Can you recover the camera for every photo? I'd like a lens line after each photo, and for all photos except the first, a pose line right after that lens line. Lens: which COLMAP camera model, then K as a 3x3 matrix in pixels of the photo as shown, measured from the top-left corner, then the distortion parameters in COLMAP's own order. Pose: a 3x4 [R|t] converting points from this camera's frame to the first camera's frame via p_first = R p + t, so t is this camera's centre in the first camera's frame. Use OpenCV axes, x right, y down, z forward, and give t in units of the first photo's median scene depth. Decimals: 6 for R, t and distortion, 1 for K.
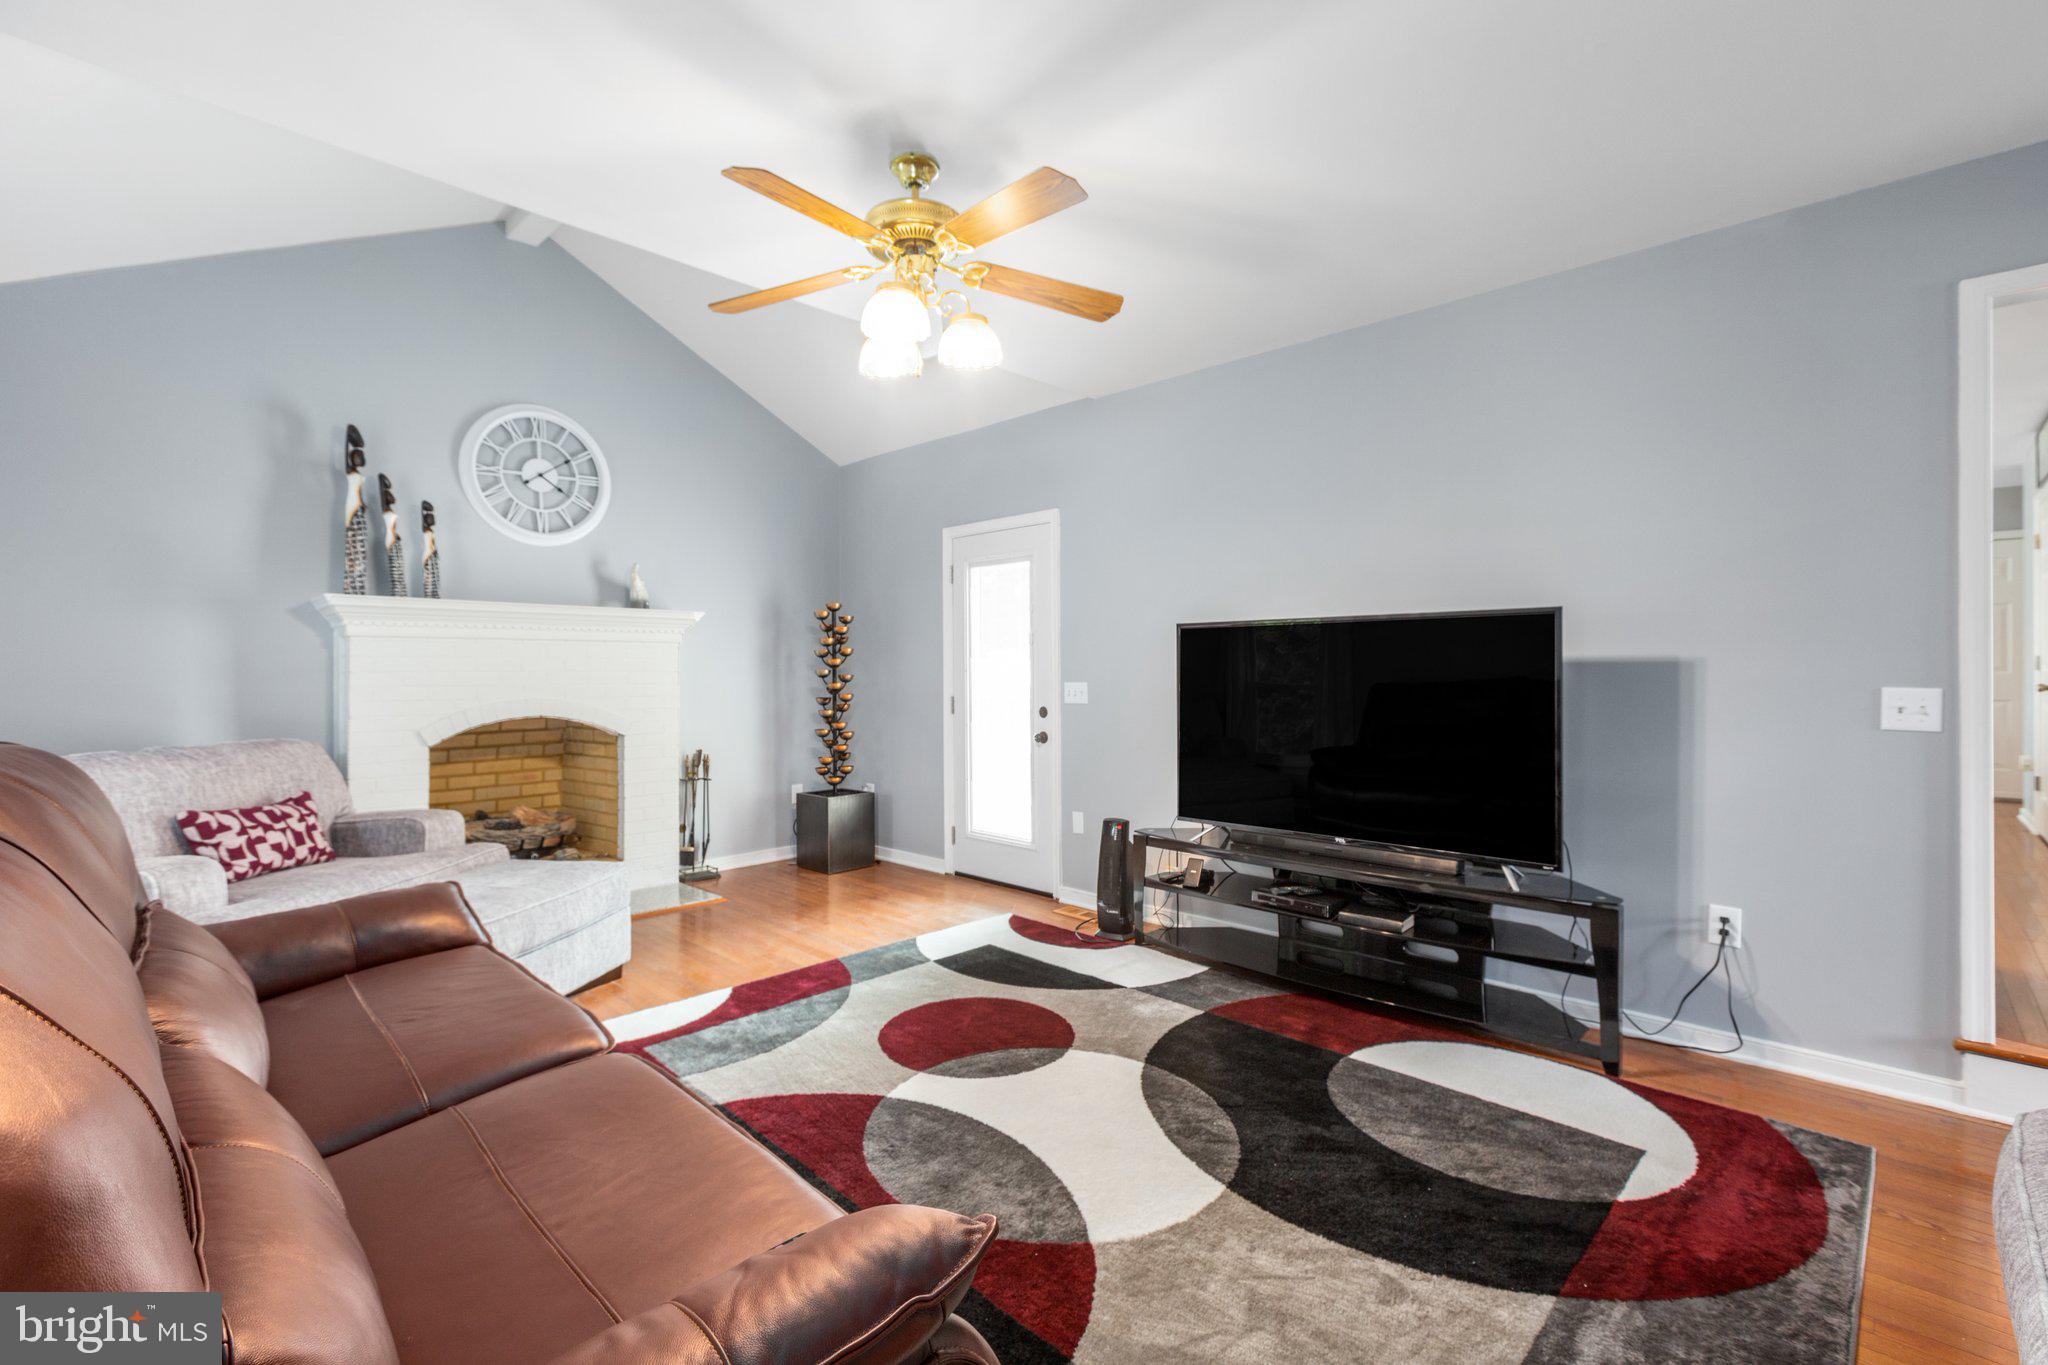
lens RADIAL K [[908.9, 0, 1019.1], [0, 908.9, 674.1], [0, 0, 1]] dist [0.000082, -0.000053]
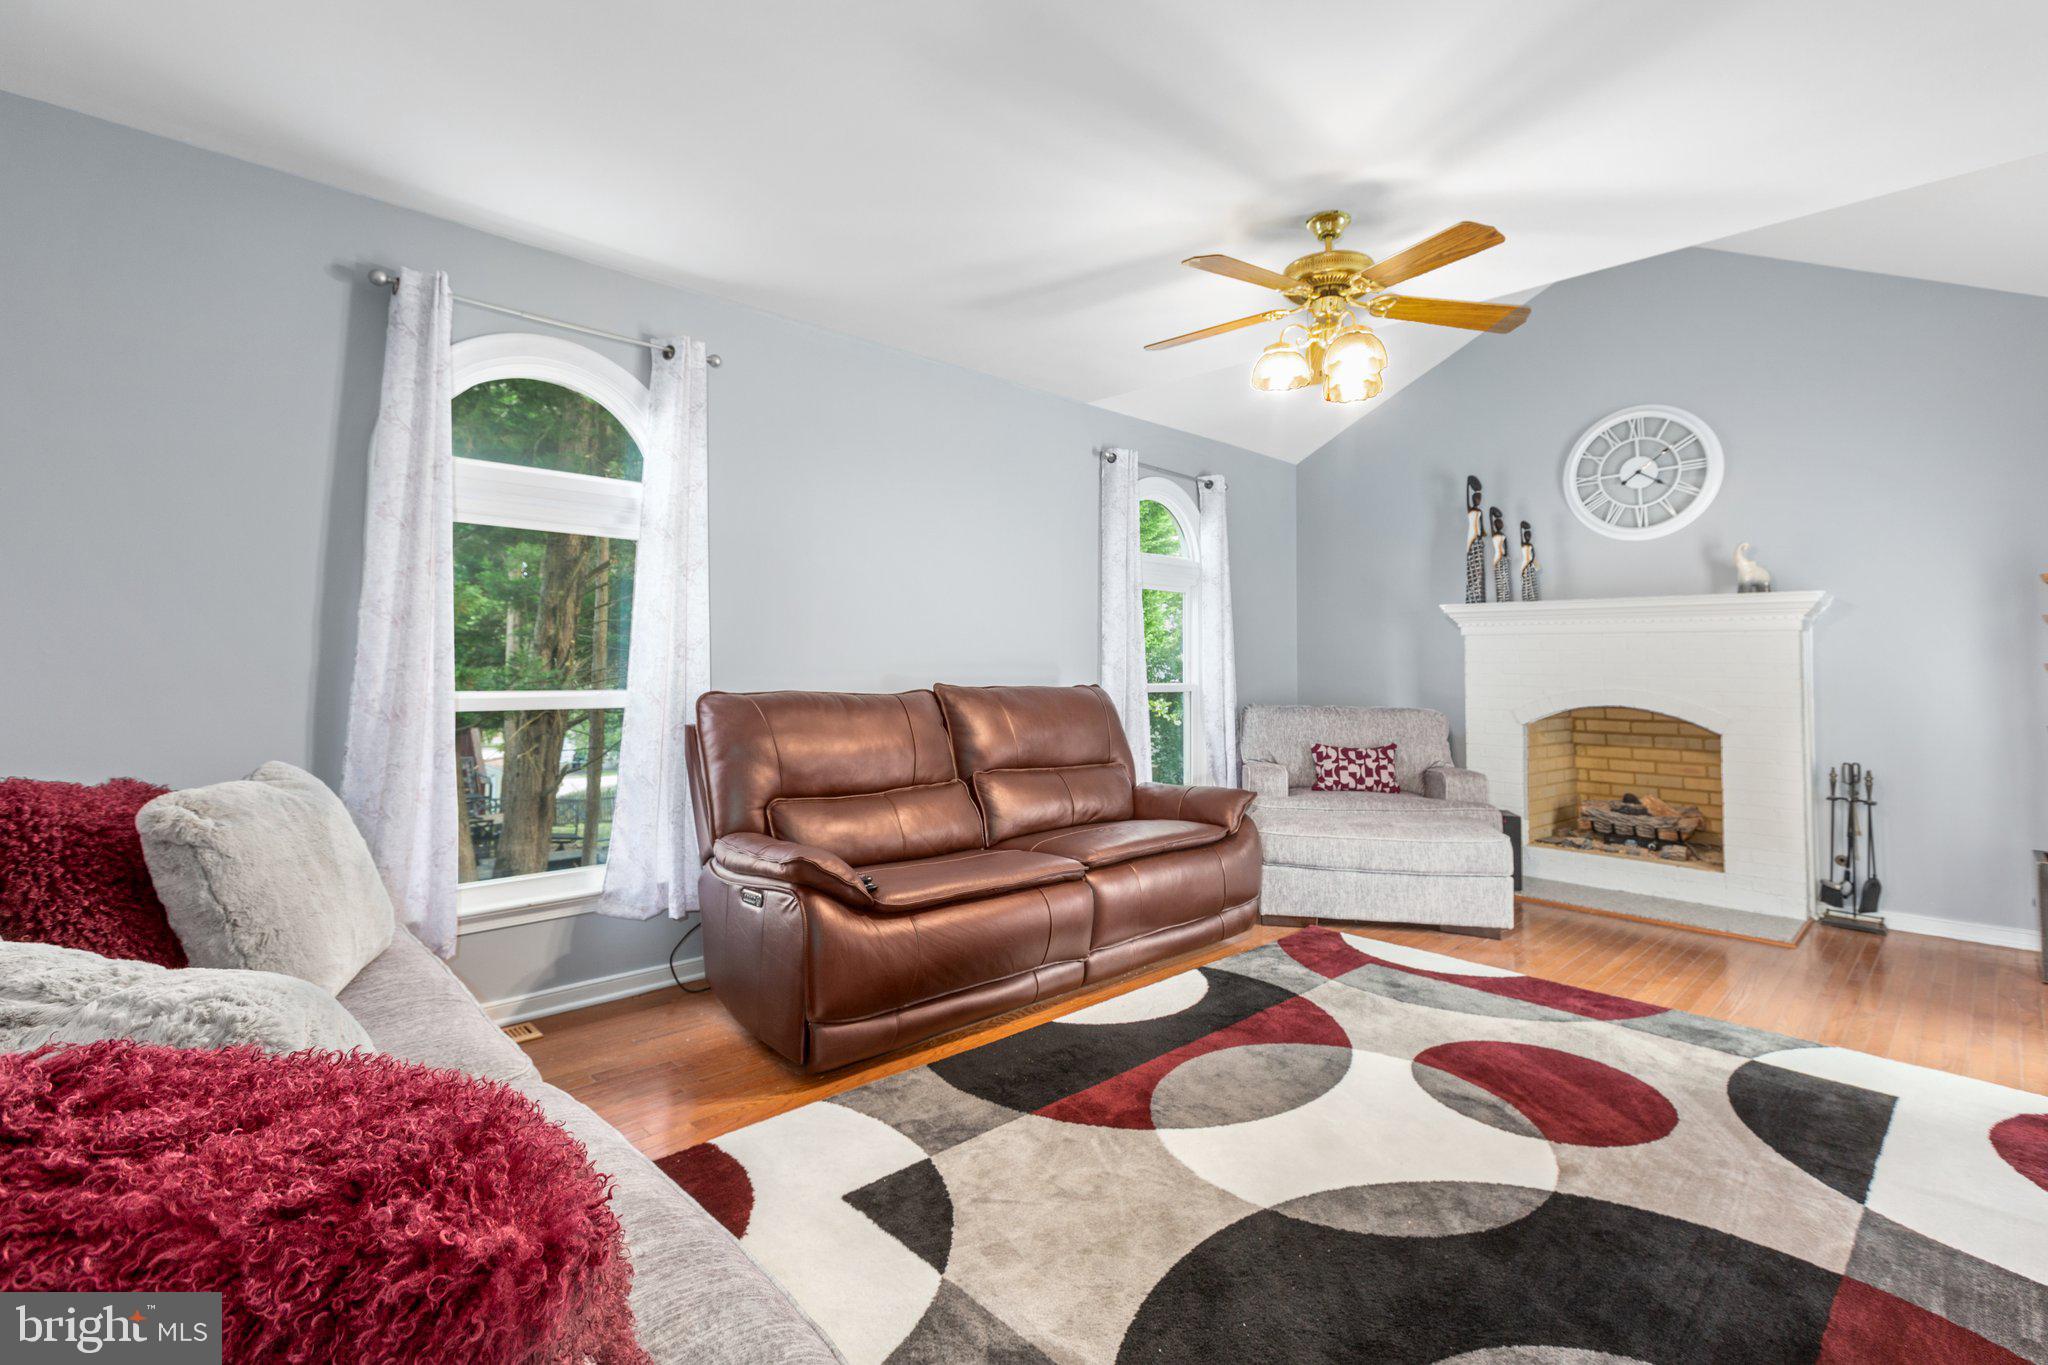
lens RADIAL K [[930.9, 0, 1025.6], [0, 930.9, 608.4], [0, 0, 1]] dist [0.000850, 0.000219]
pose [[-0.037688, -0.053413, -0.997861, 0.754428], [-0.009440, 0.998545, -0.053093, -0.002397], [0.999245, 0.007418, -0.038137, 0.476313]]
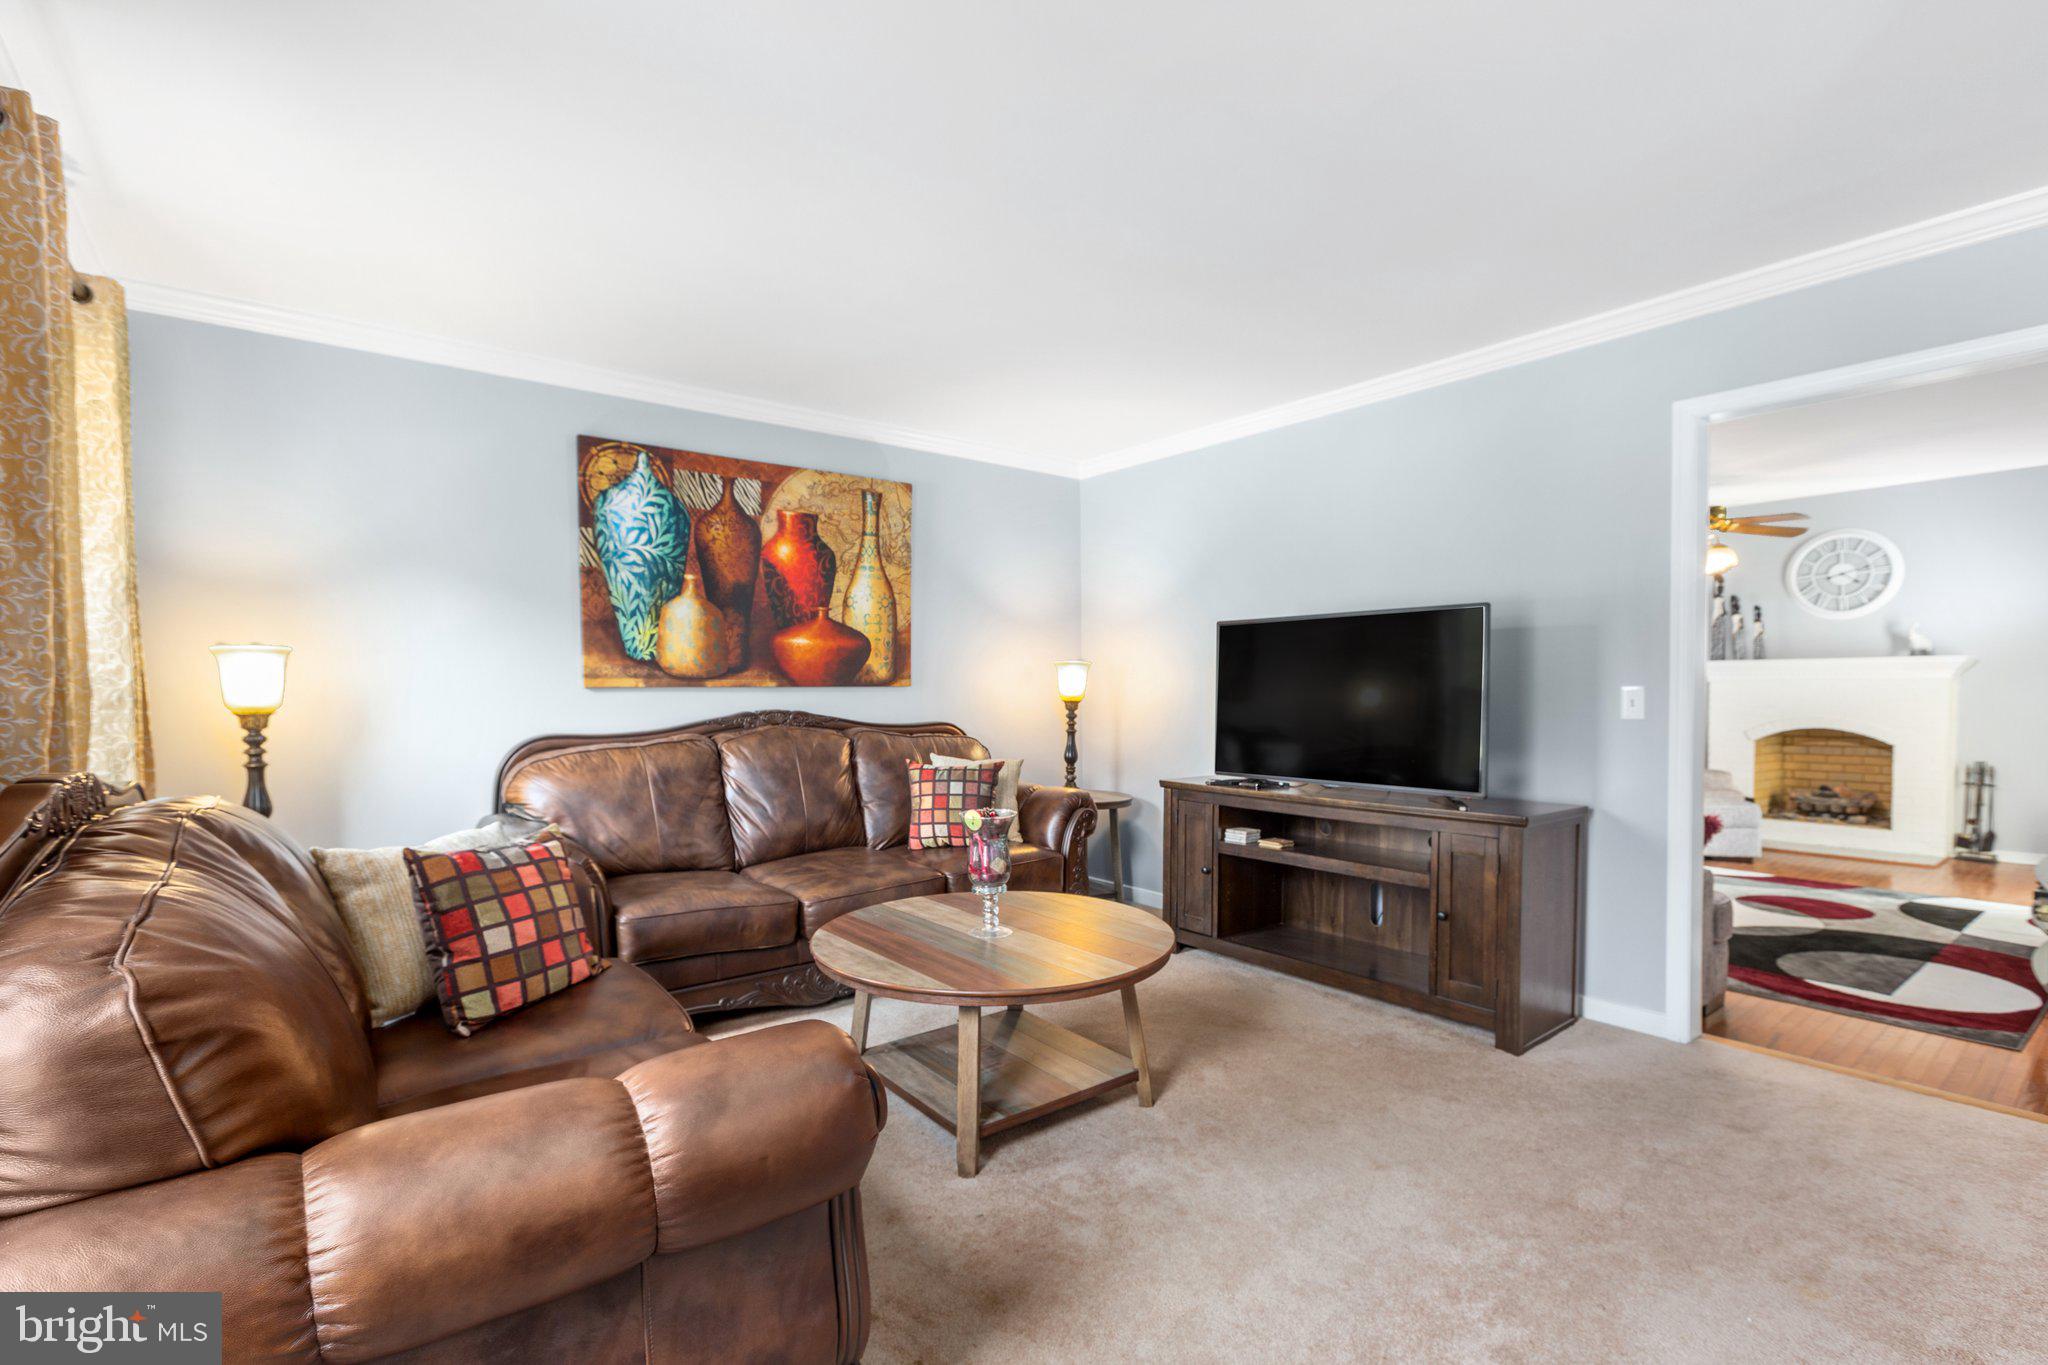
lens RADIAL K [[935.9, 0, 1023.0], [0, 935.9, 701.6], [0, 0, 1]] dist [0.000617, -0.000054]
pose [[-0.130564, 0.019249, -0.991253, 1.743107], [0.001958, 0.999815, 0.019157, -0.046038], [0.991438, 0.000560, -0.130578, -0.263309]]
